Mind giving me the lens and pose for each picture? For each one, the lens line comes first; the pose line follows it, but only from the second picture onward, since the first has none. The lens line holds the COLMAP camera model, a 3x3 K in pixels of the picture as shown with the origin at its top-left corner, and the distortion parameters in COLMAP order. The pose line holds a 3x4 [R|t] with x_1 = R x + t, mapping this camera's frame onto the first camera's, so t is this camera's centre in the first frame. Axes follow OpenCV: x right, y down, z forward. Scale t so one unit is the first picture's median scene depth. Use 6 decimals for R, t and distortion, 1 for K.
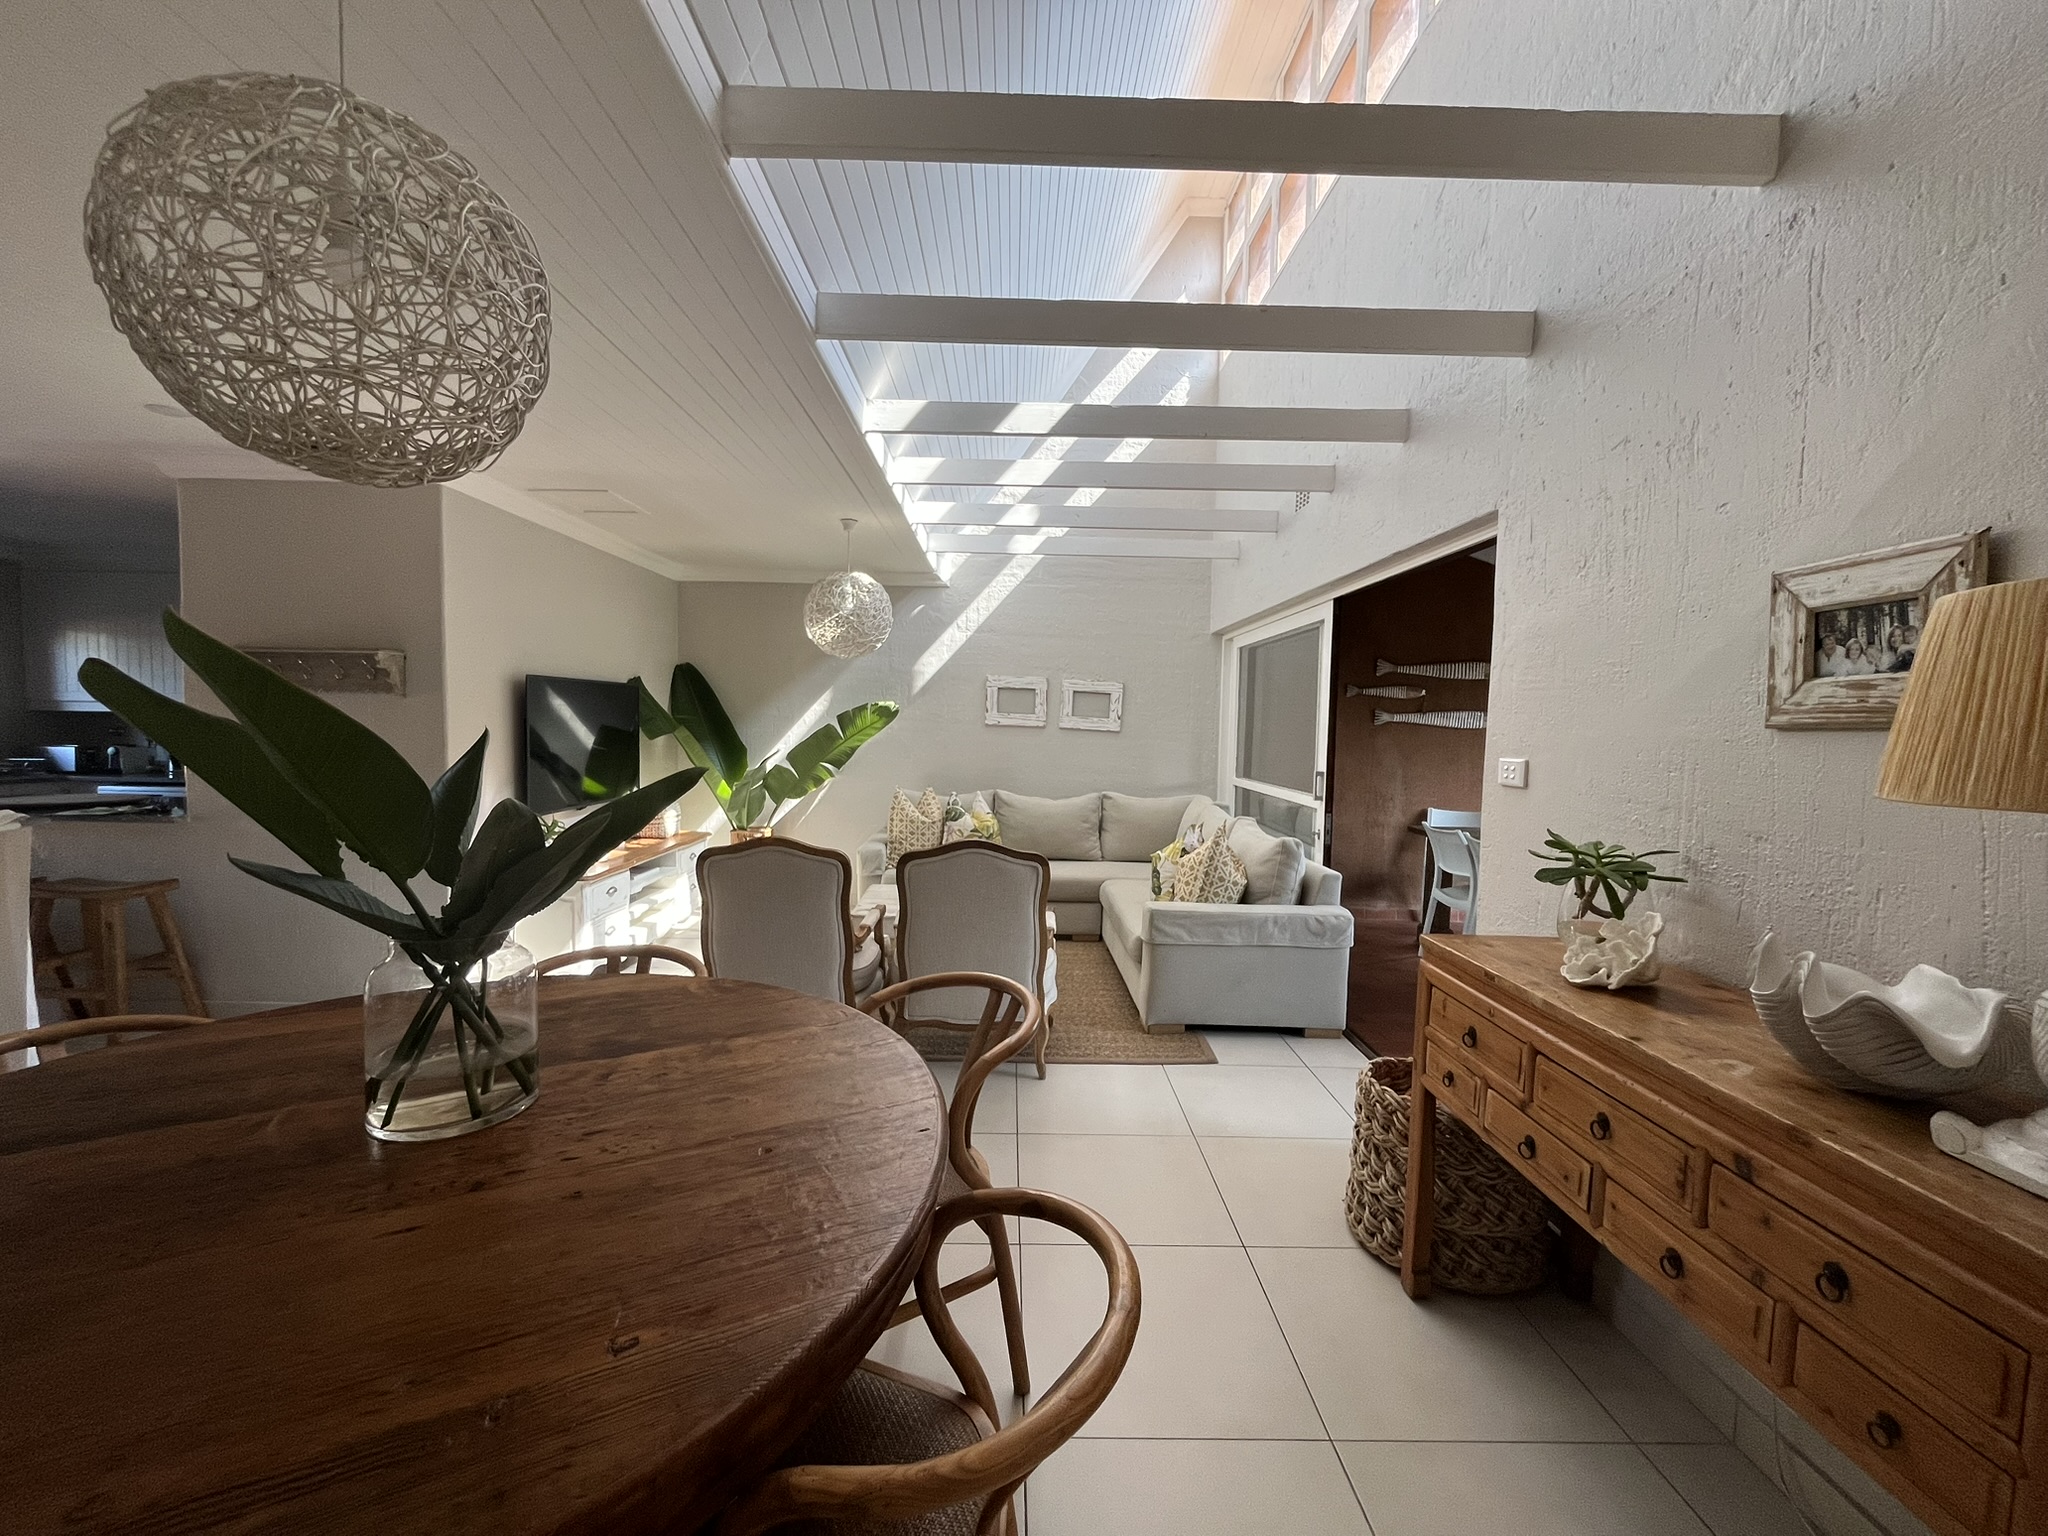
lens RADIAL K [[830.6, 0, 1016.7], [0, 830.6, 769.8], [0, 0, 1]] dist [-0.002609, 0.000489]
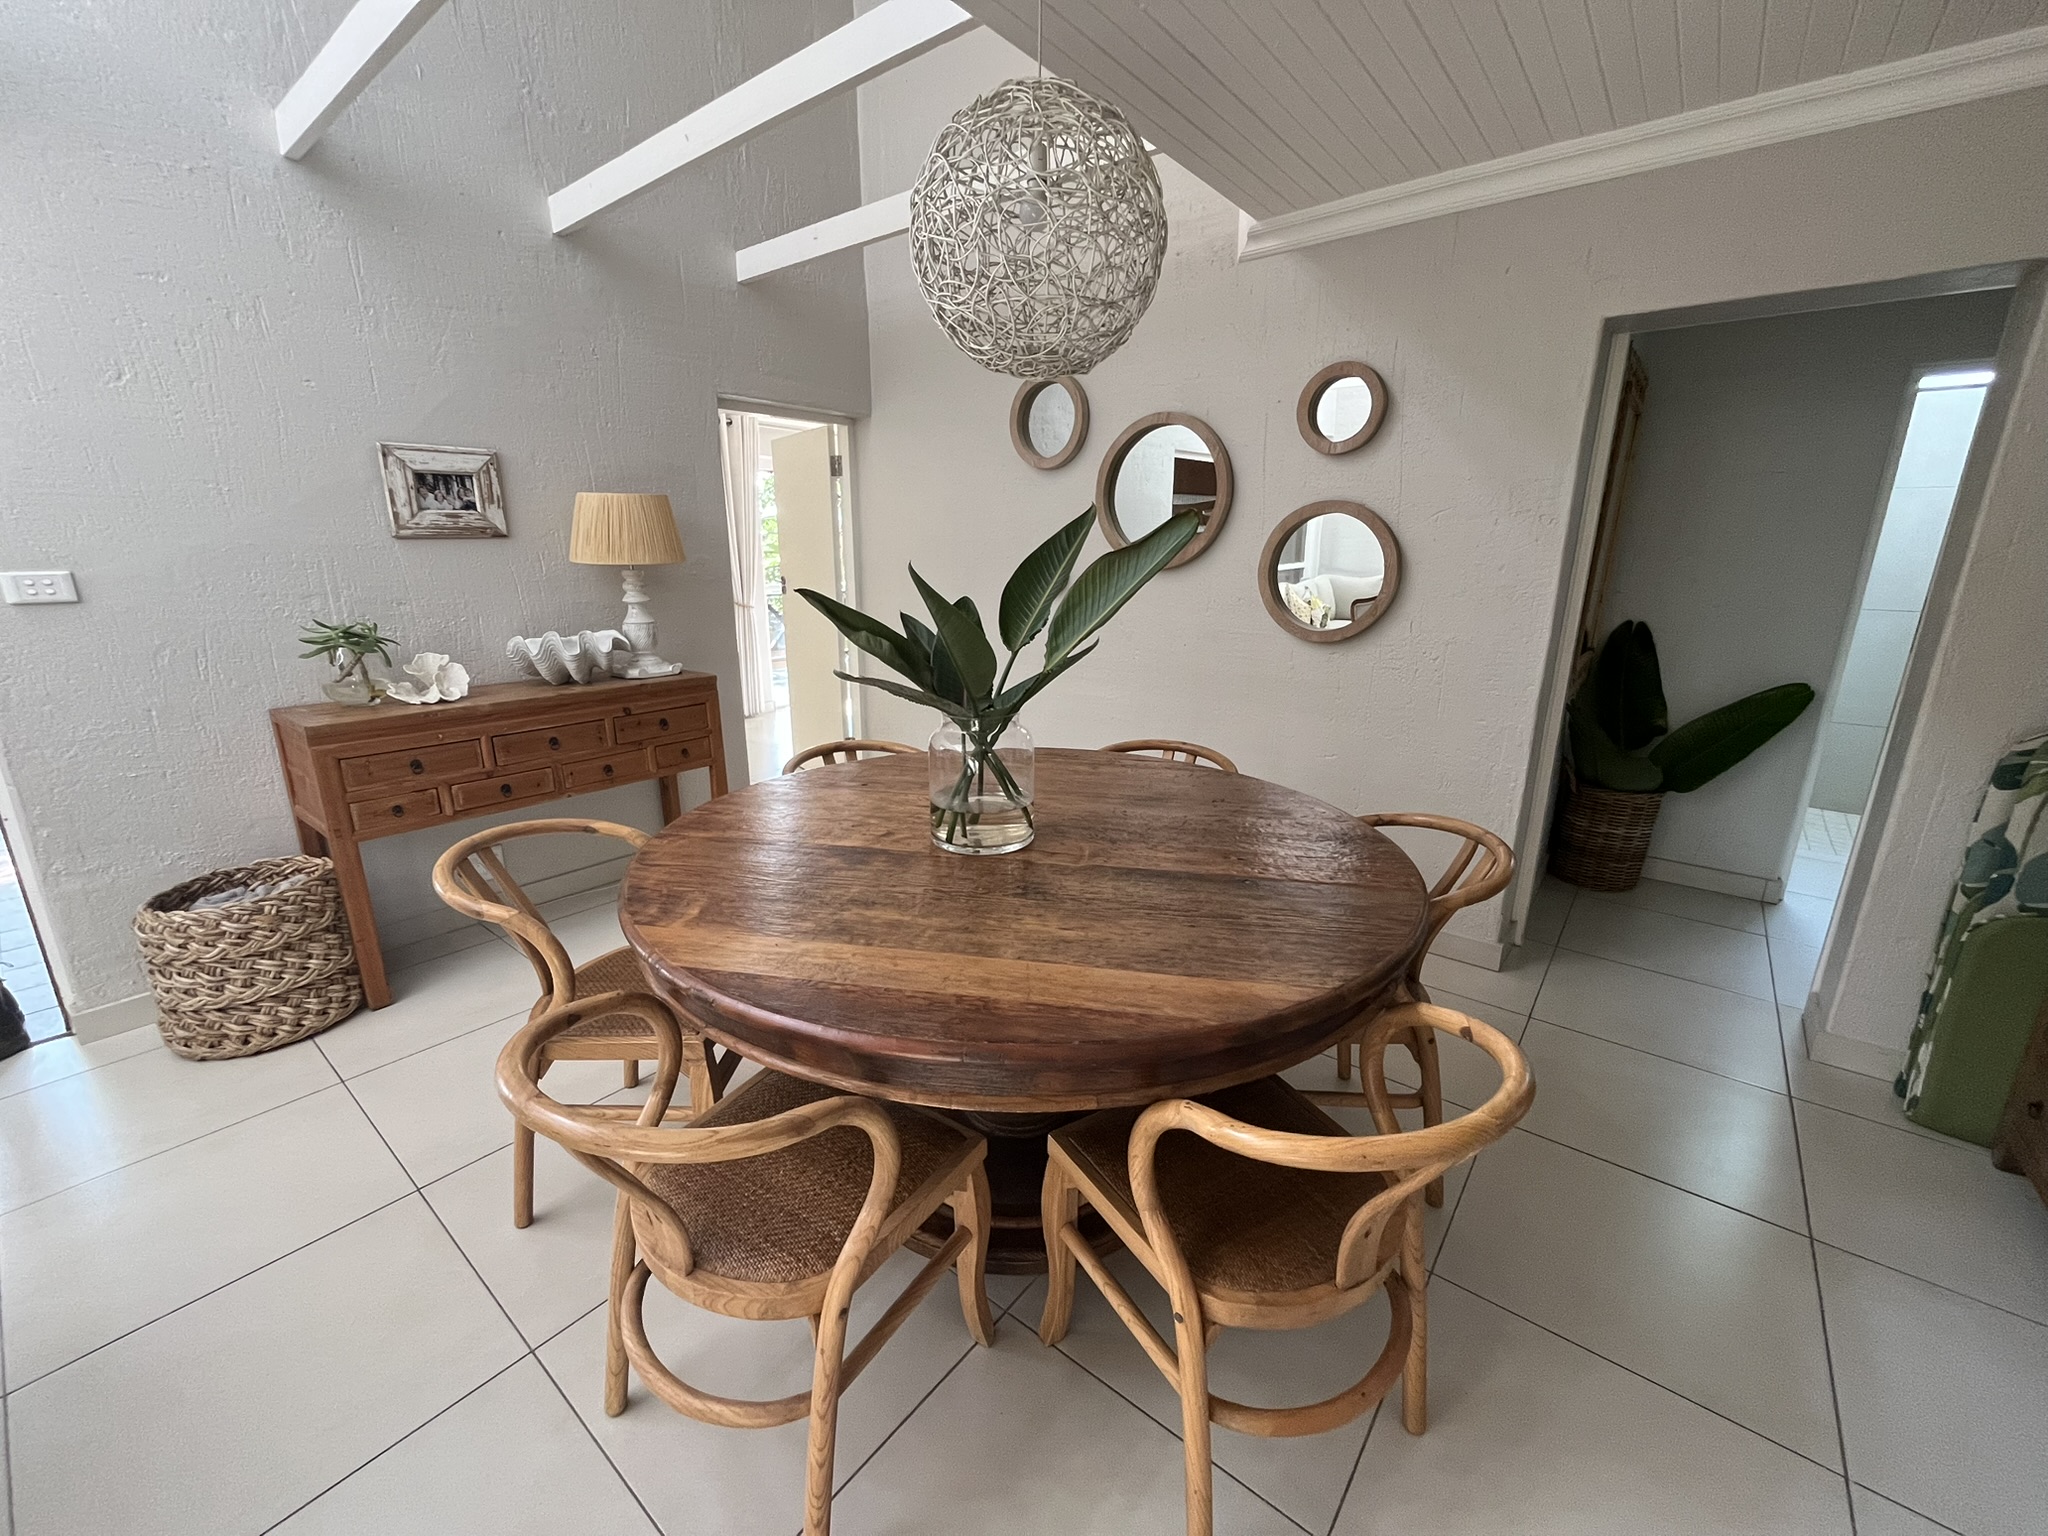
lens RADIAL K [[830.6, 0, 1016.7], [0, 830.6, 769.8], [0, 0, 1]] dist [-0.002609, 0.000489]
pose [[-0.776081, -0.188292, 0.601867, -1.127673], [0.014277, 0.948895, 0.315268, -0.106839], [-0.630471, 0.253267, -0.733731, 1.435620]]
